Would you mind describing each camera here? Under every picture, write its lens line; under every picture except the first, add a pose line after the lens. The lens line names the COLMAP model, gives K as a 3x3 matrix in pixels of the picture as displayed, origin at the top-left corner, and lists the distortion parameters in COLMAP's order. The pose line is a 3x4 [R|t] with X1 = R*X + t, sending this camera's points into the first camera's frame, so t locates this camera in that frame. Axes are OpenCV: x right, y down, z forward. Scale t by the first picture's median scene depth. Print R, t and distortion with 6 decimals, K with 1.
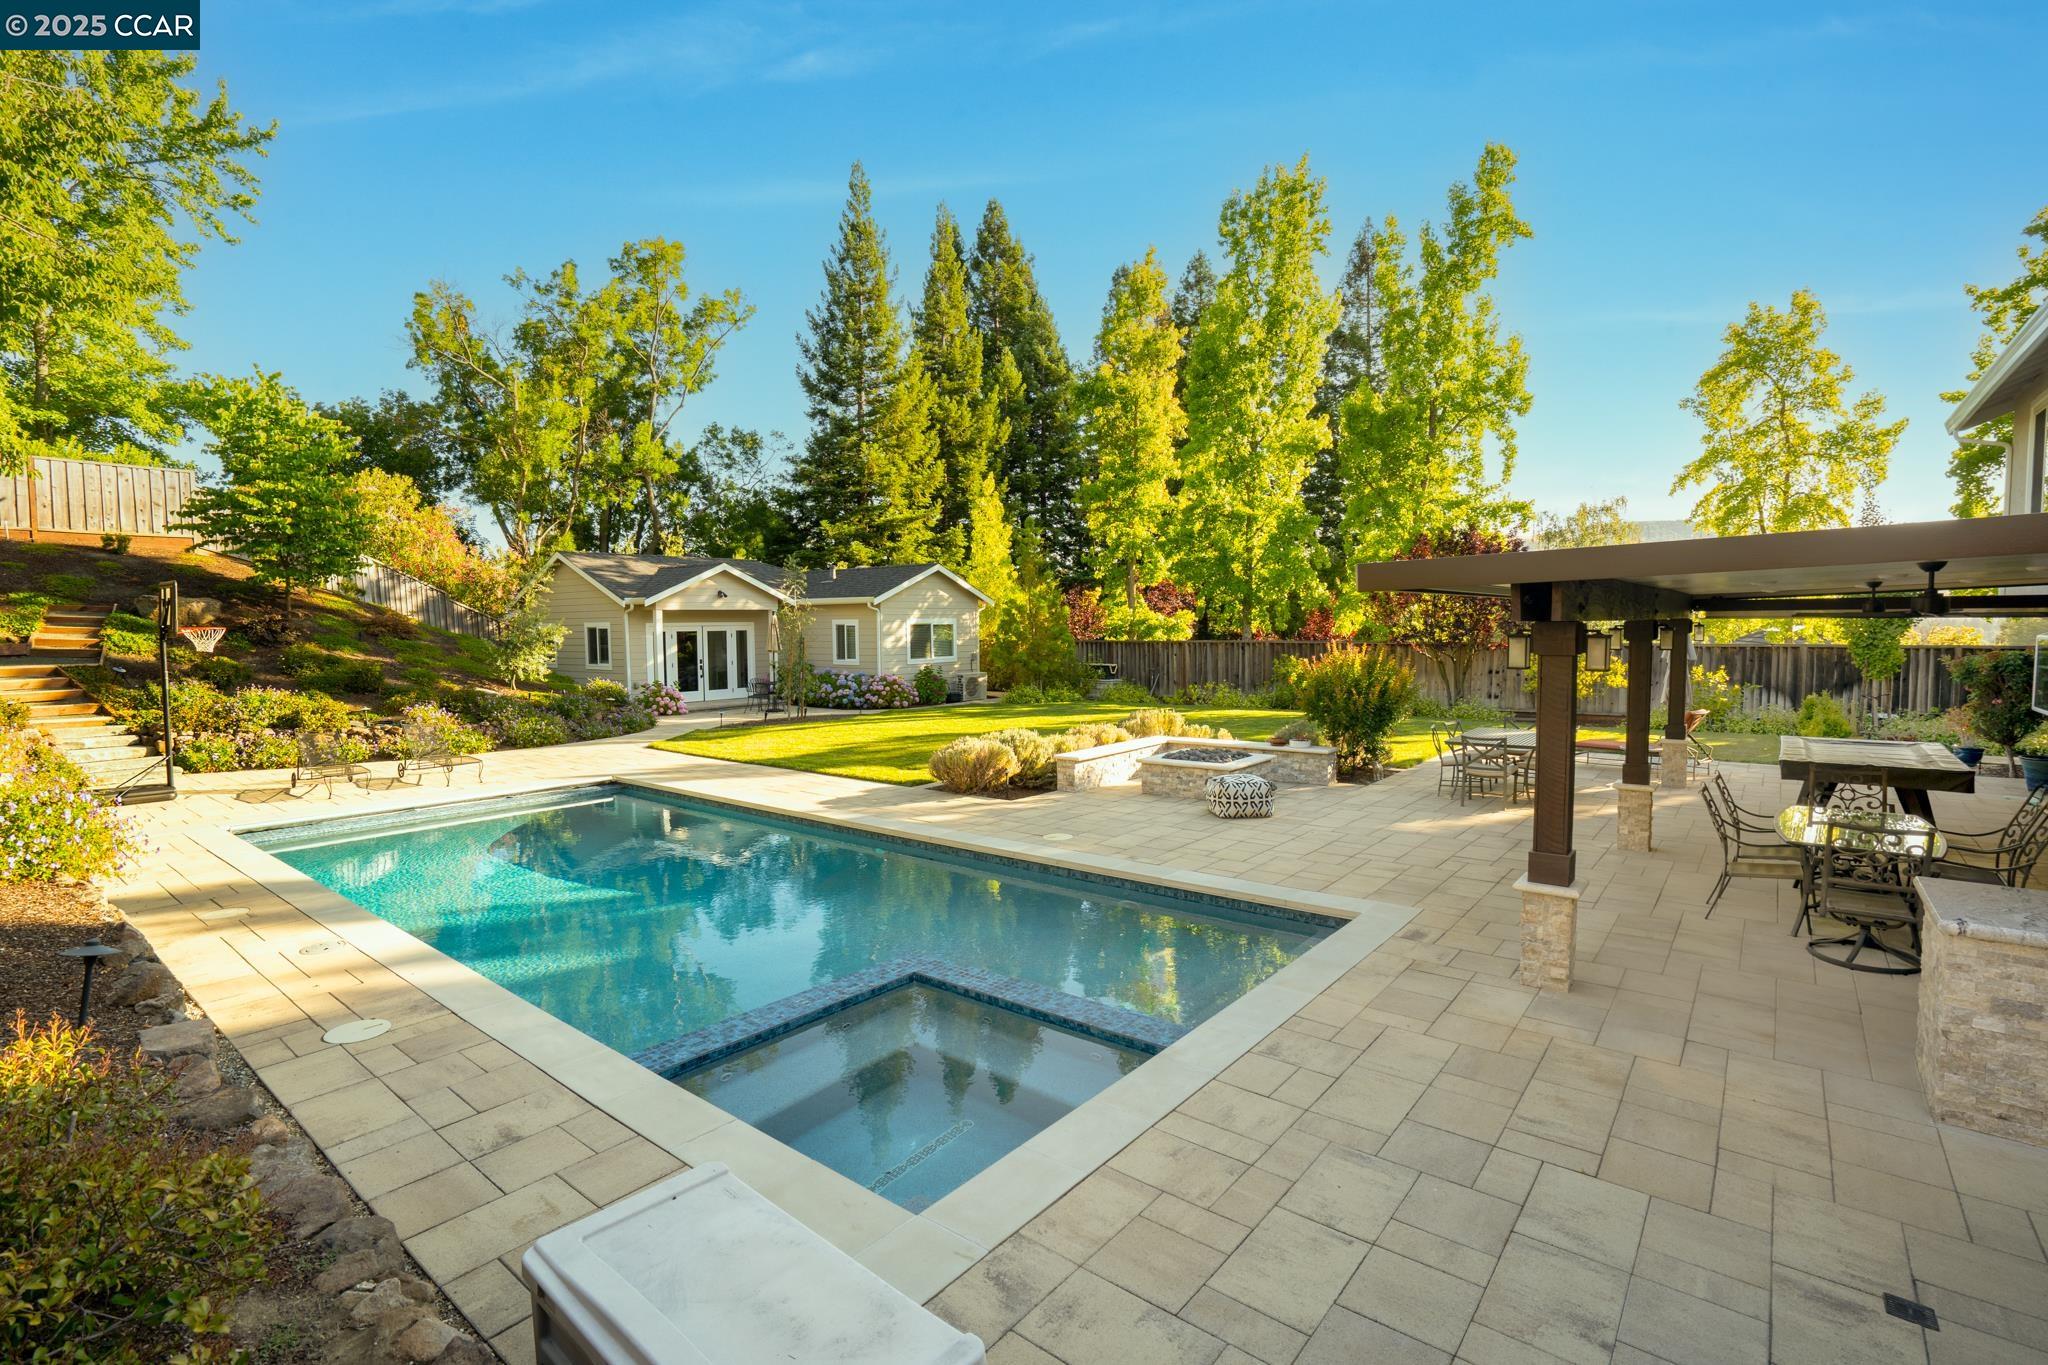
lens RADIAL K [[935.3, 0, 1024.1], [0, 935.3, 682.8], [0, 0, 1]] dist [-0.001707, -0.000027]
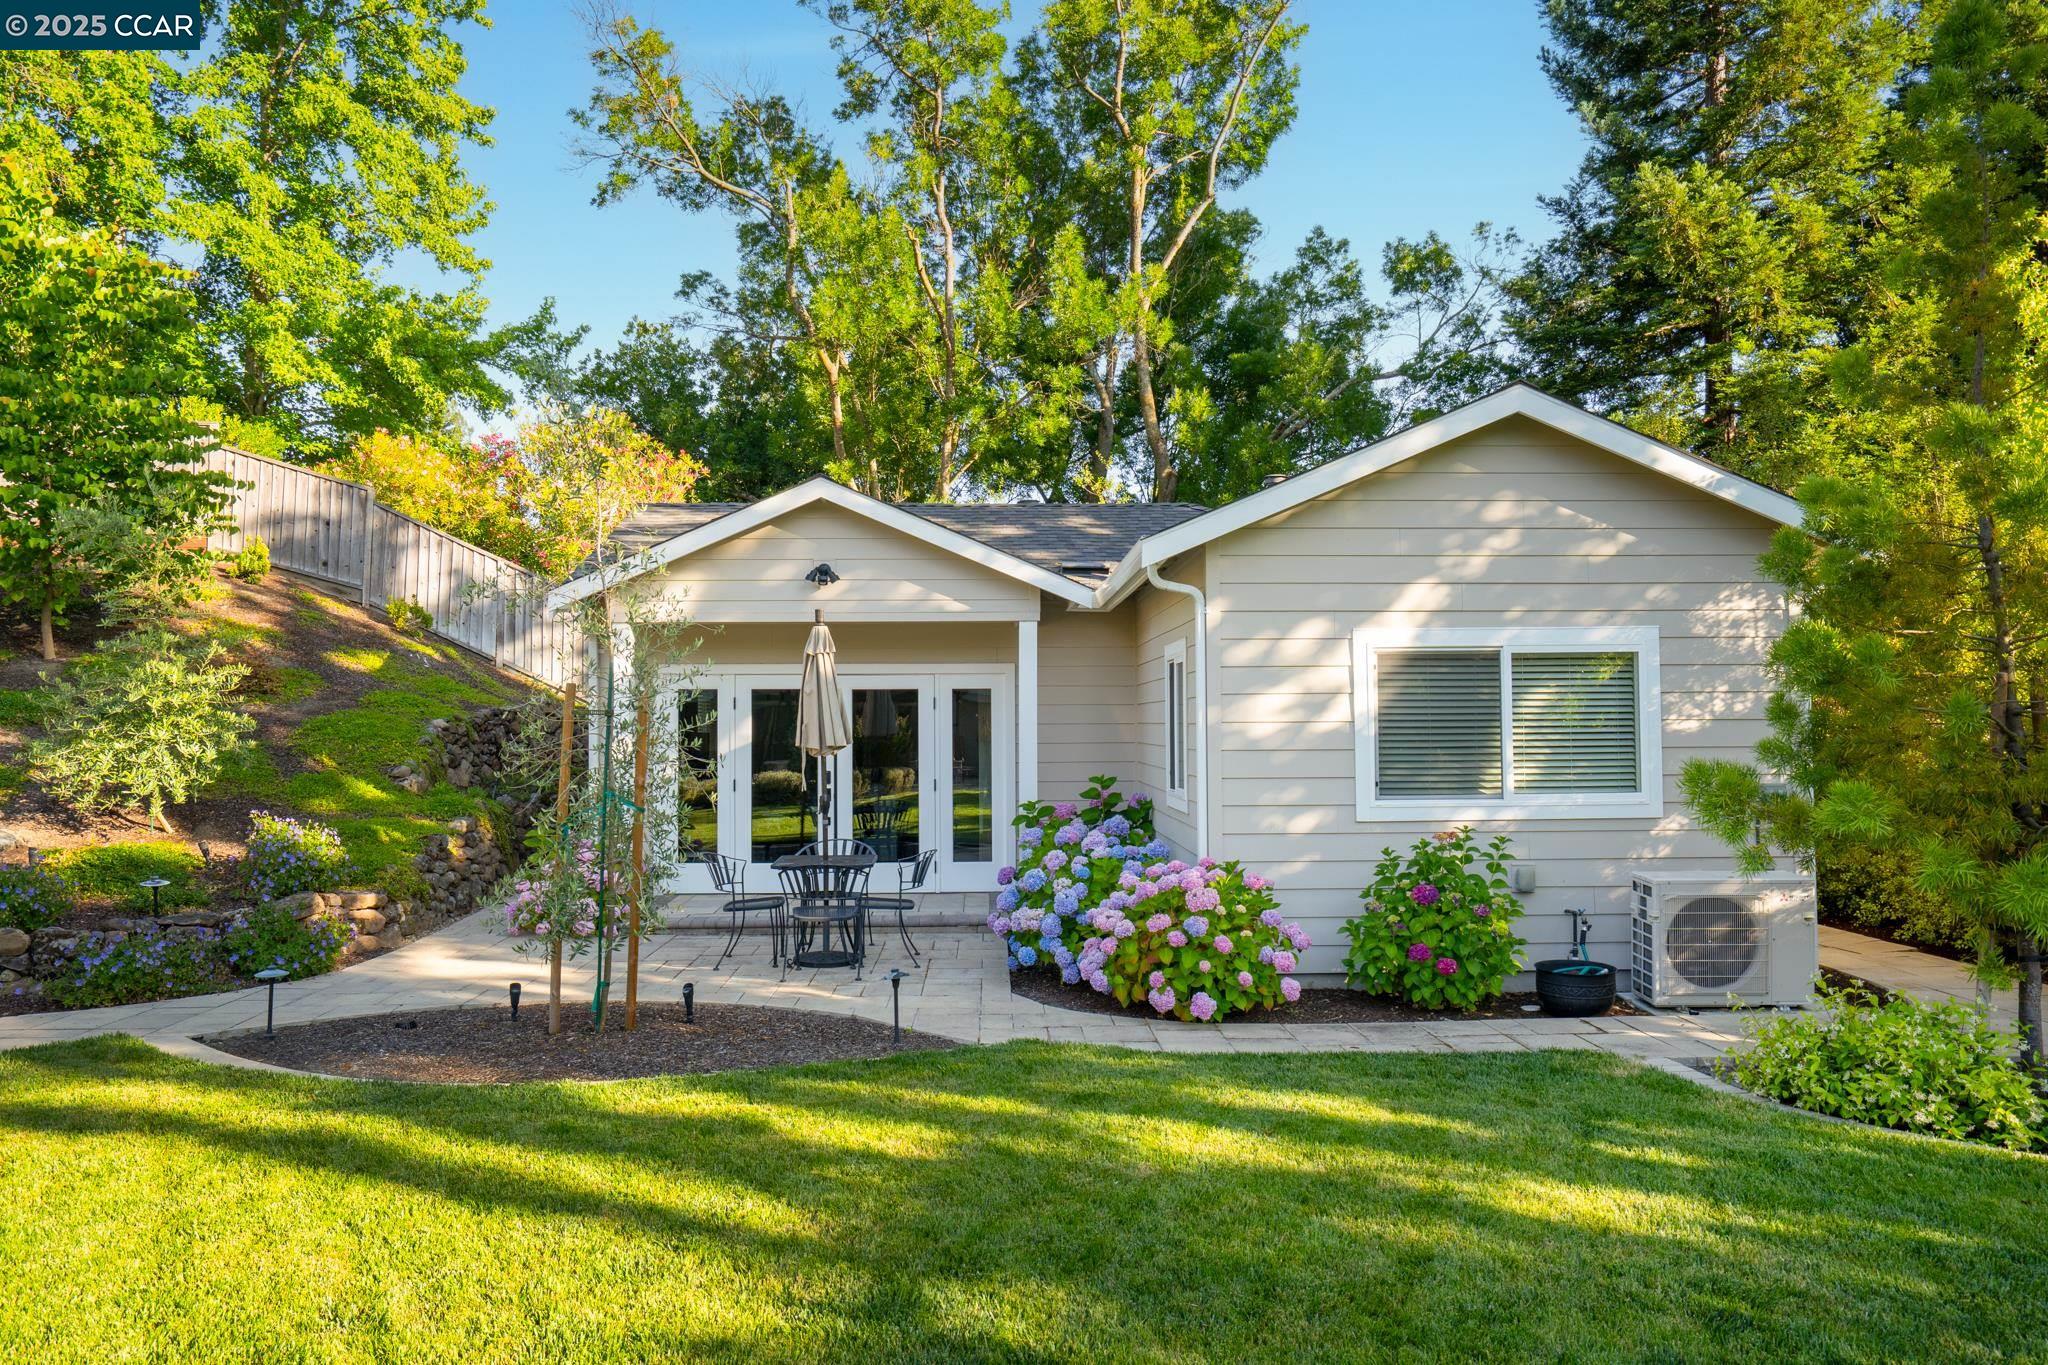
lens RADIAL K [[1356.1, 0, 1030.9], [0, 1356.1, 681.3], [0, 0, 1]] dist [-0.002346, 0.006649]
pose [[0.649507, -0.016892, -0.760168, 0.080625], [-0.046150, 0.997034, -0.061587, -0.029567], [0.758954, 0.075083, 0.646801, 0.704211]]
